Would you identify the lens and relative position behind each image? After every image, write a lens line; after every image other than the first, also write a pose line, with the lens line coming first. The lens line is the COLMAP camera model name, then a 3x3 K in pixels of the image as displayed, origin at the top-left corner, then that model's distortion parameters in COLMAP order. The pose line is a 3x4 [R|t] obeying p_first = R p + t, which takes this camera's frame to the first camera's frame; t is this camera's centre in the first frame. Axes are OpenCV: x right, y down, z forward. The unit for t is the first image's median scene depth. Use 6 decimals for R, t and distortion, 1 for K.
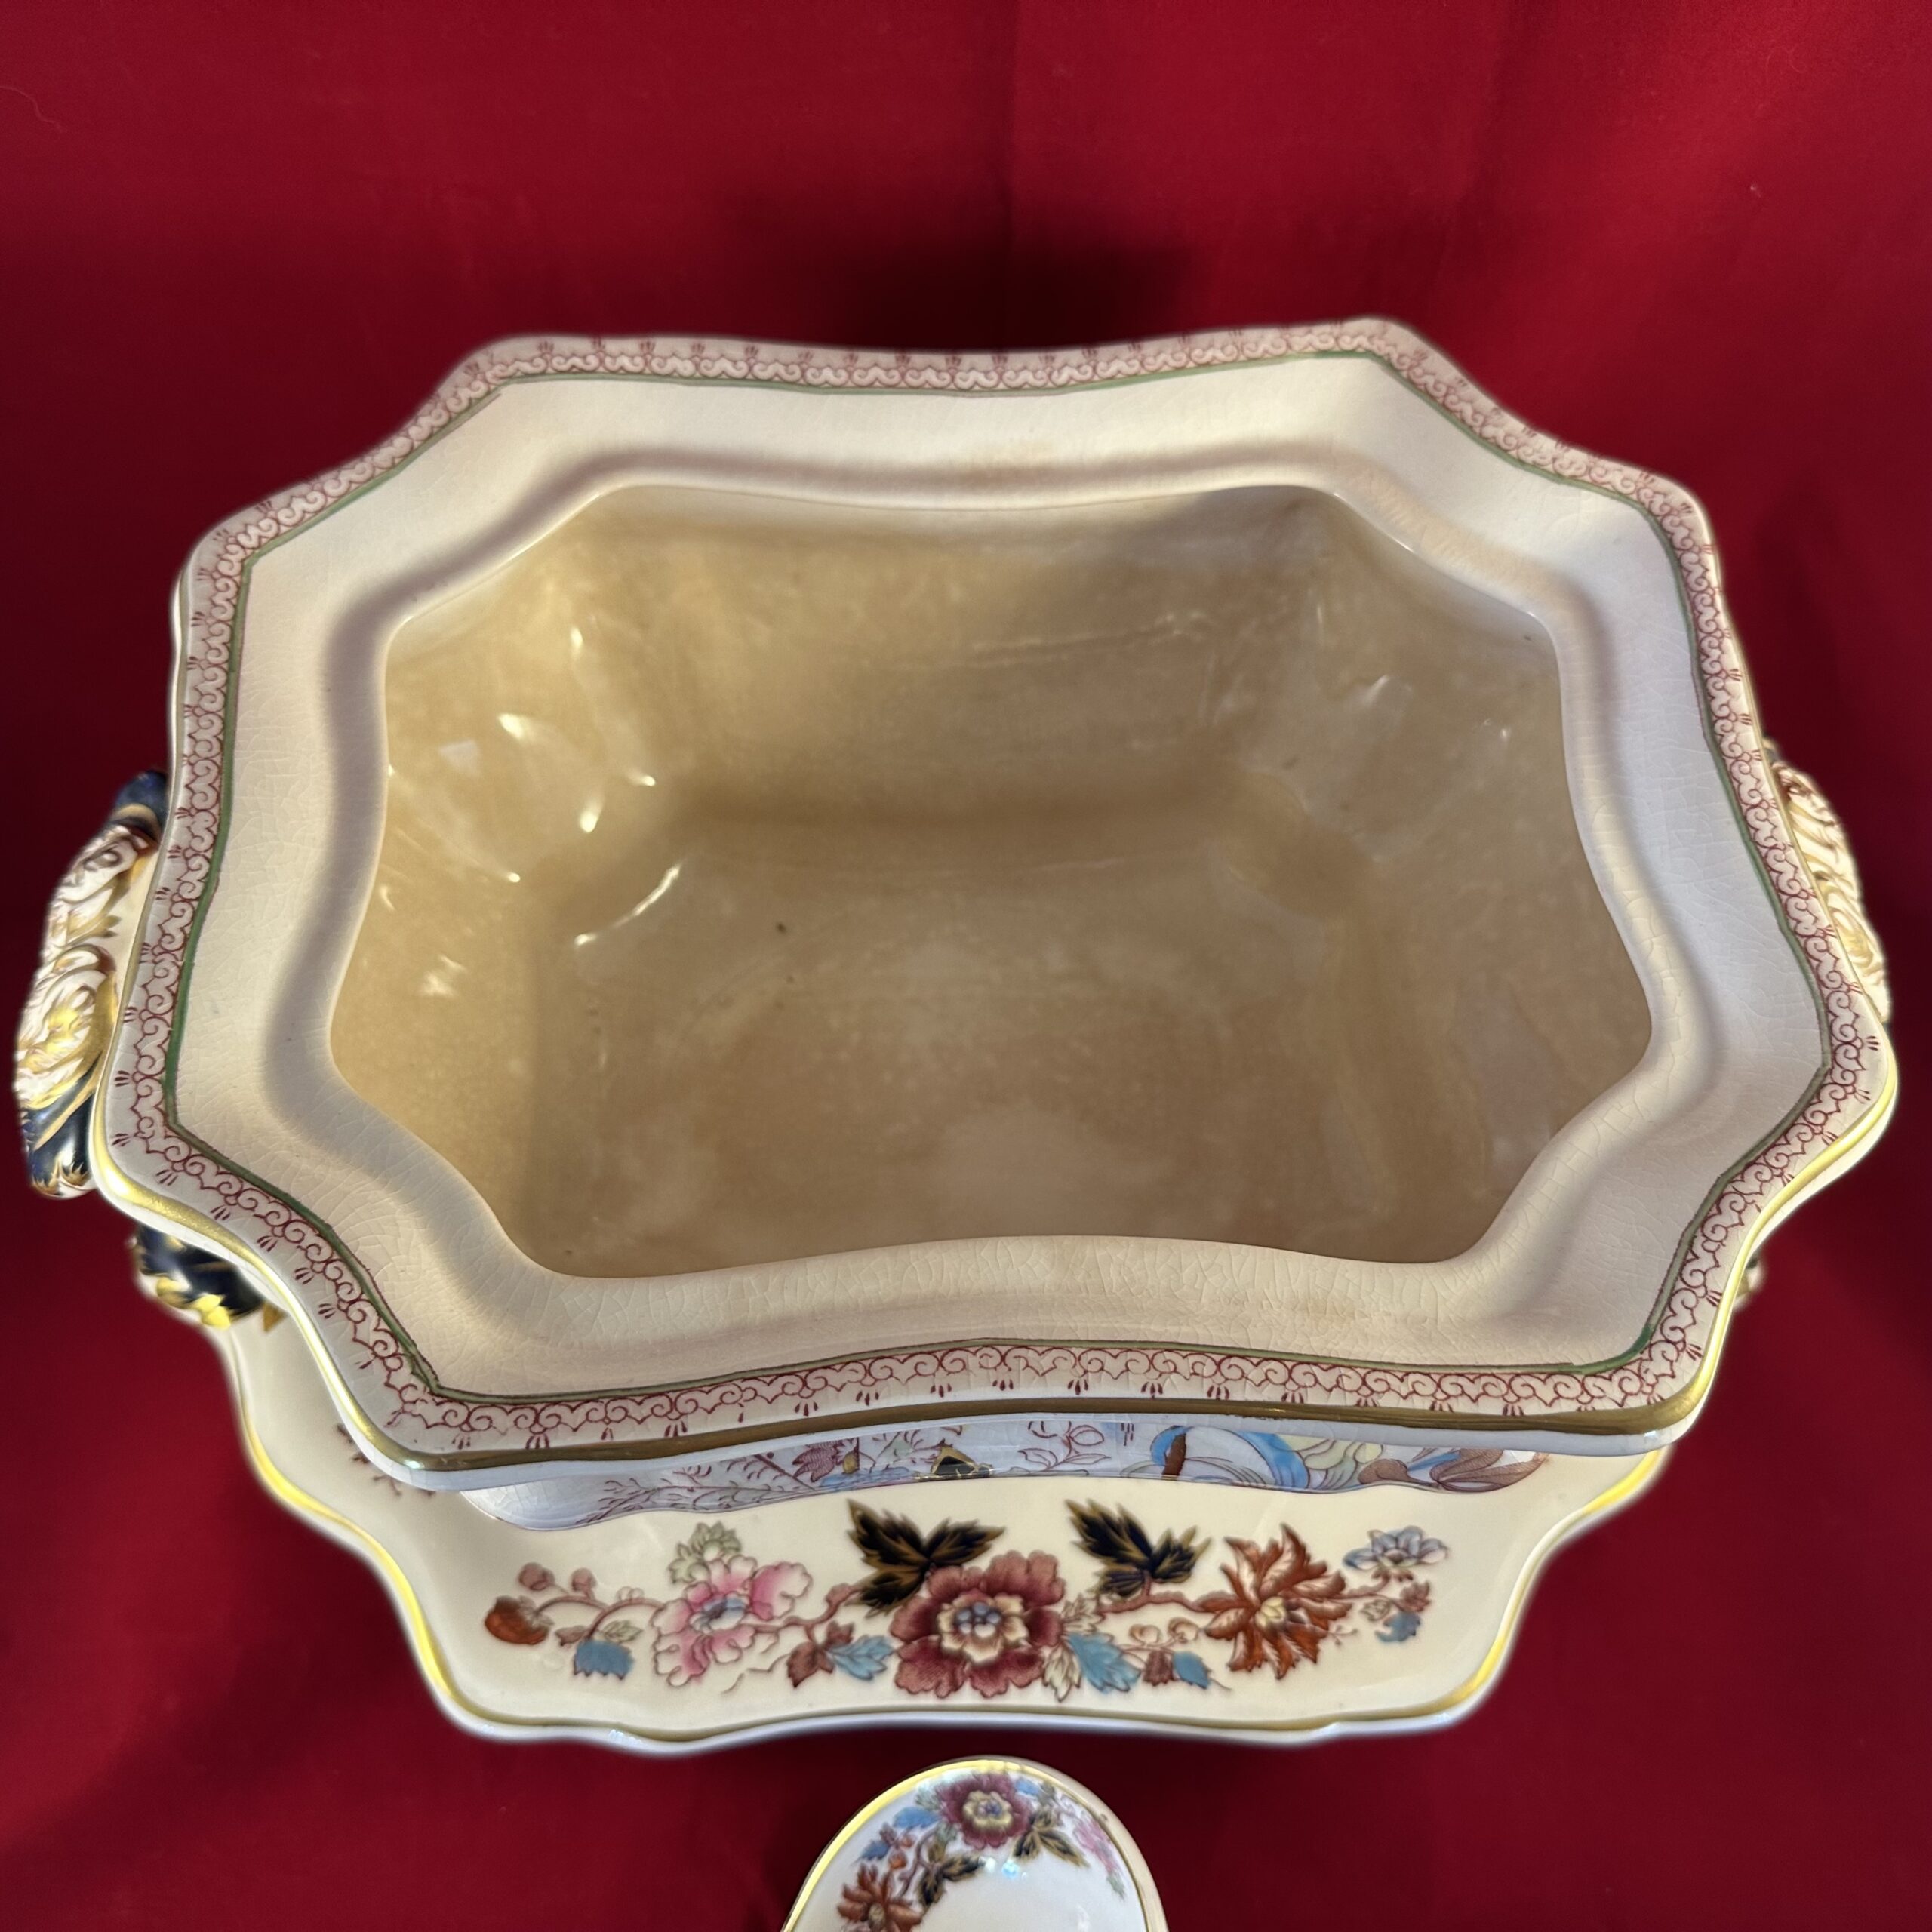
lens RADIAL K [[1856.8, 0, 966.2], [0, 1856.8, 963.9], [0, 0, 1]] dist [0.026654, 0.000000]
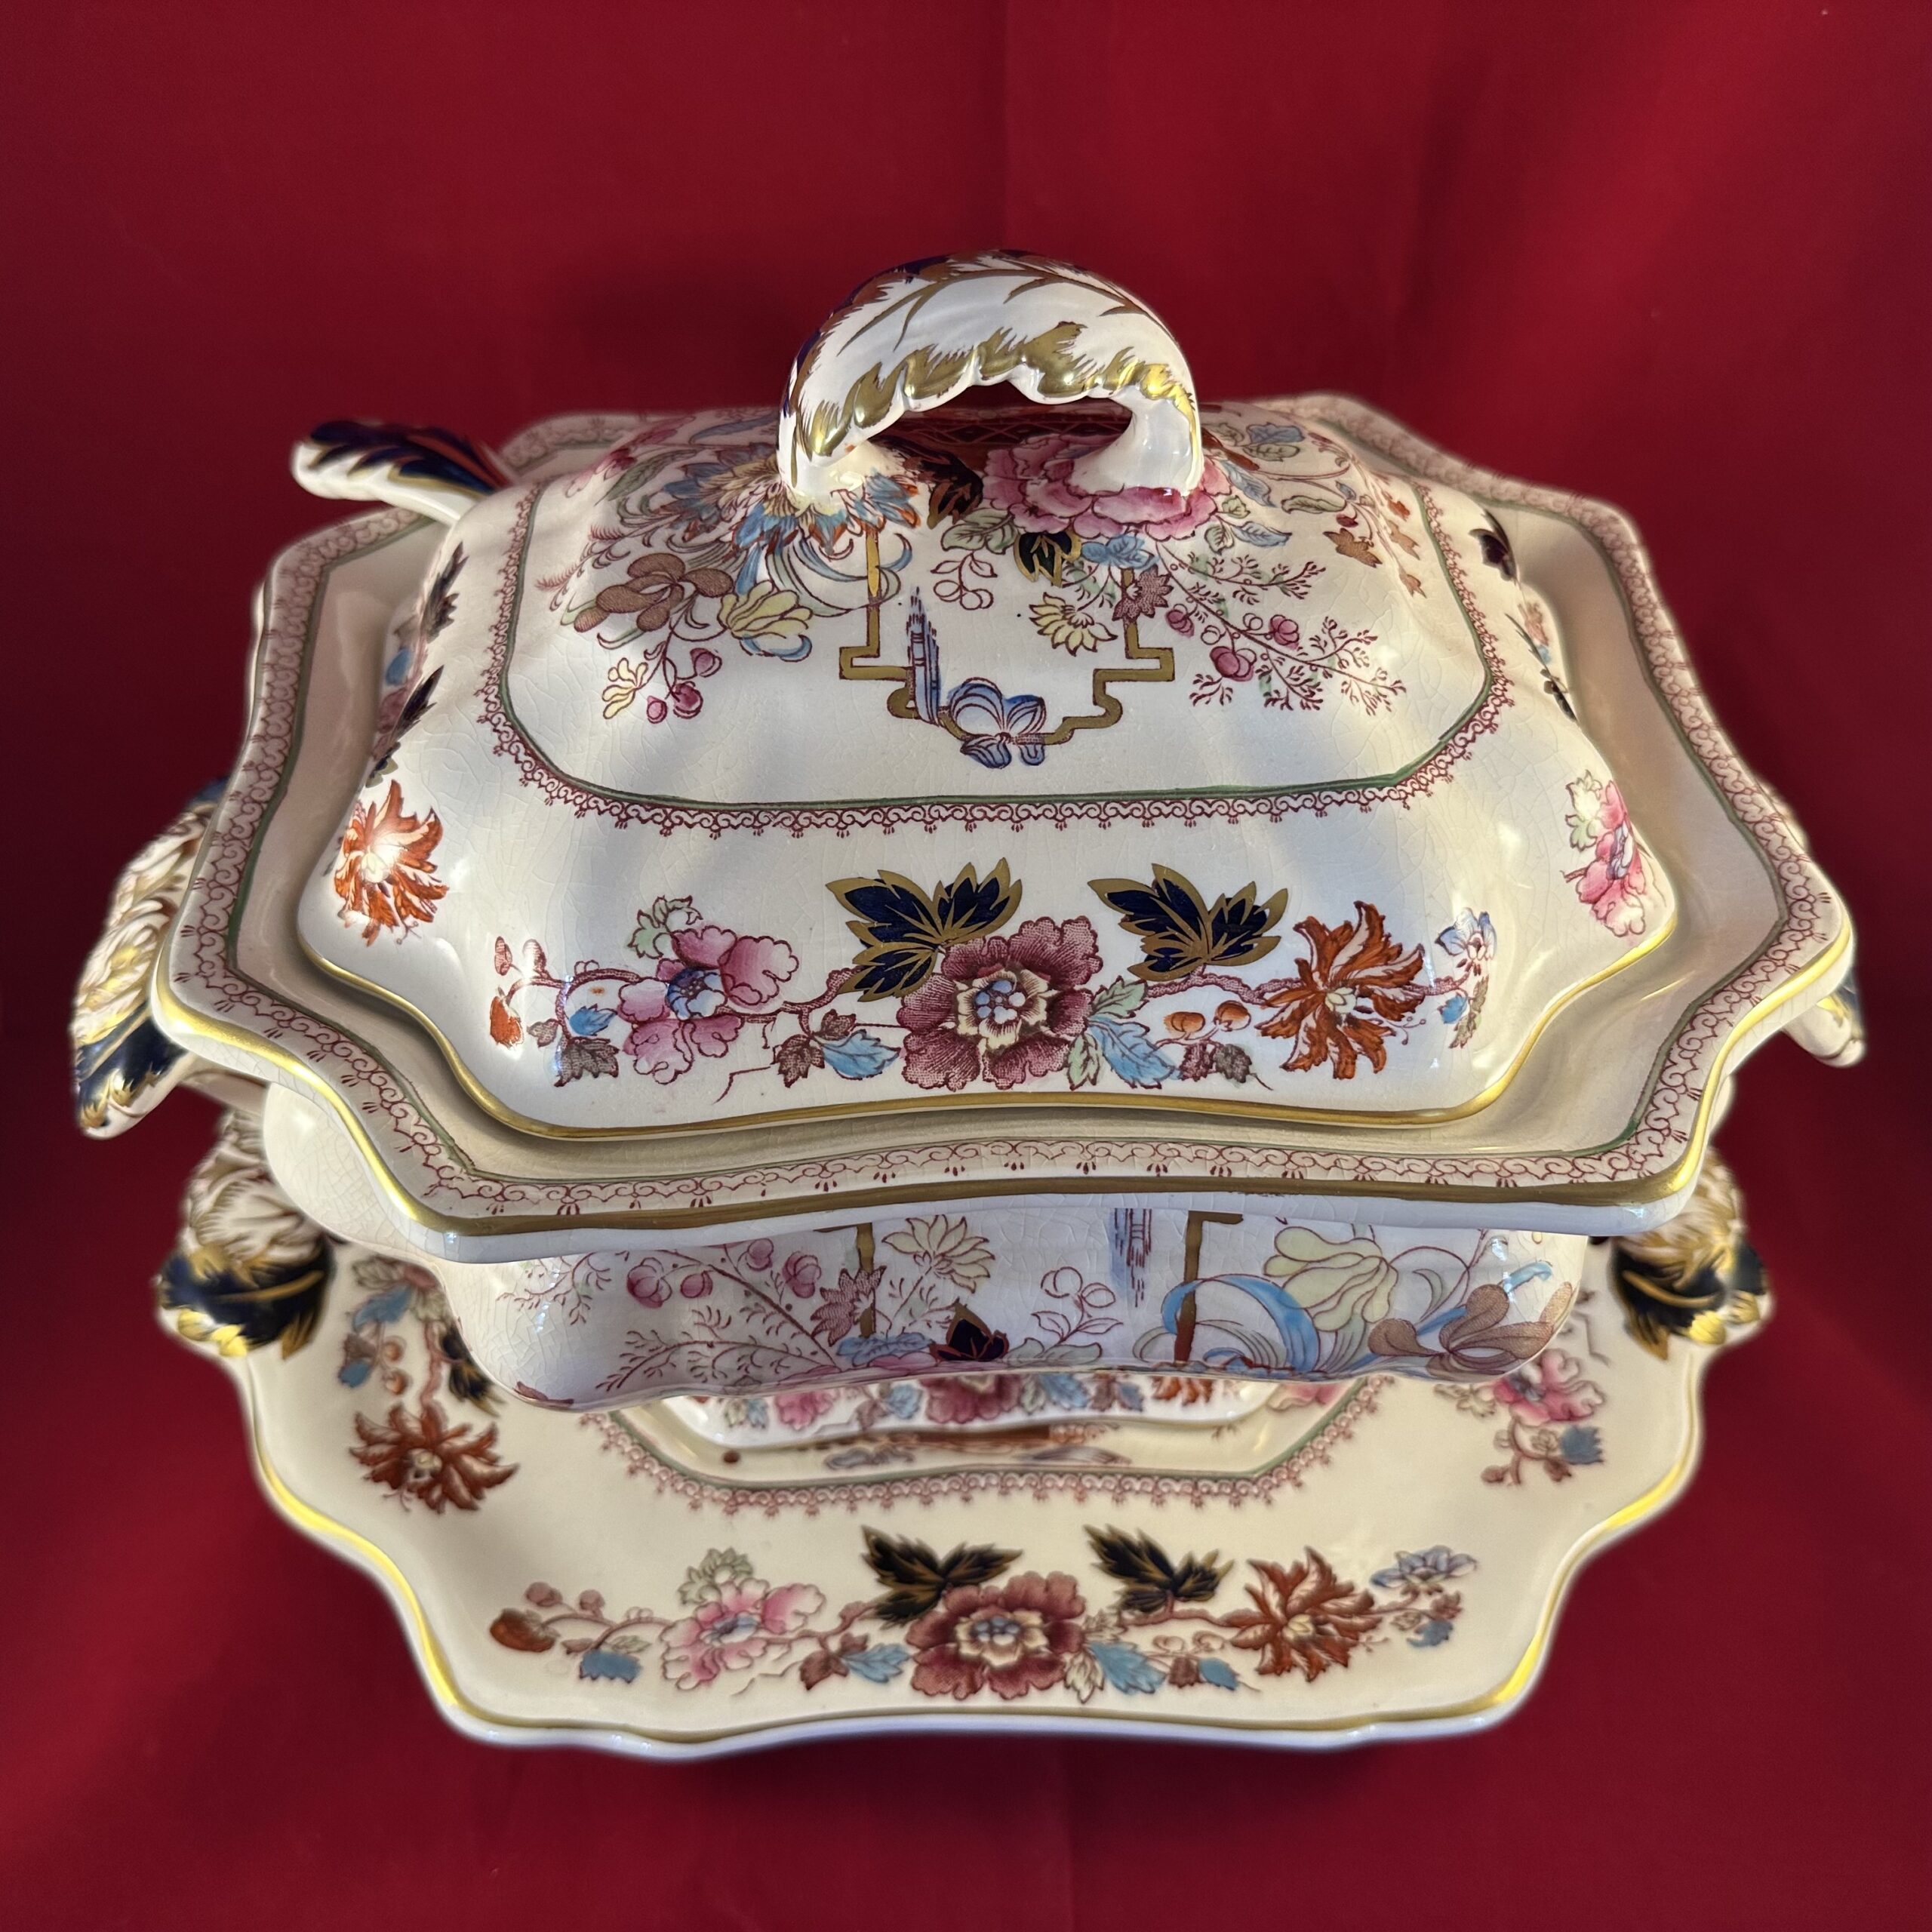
lens RADIAL K [[1856.8, 0, 958.0], [0, 1856.8, 959.0], [0, 0, 1]] dist [0.026654, 0.000000]
pose [[0.999873, -0.014683, -0.006117, -0.003295], [0.012895, 0.973419, -0.228669, 0.298579], [0.009312, 0.228561, 0.973485, -0.032975]]
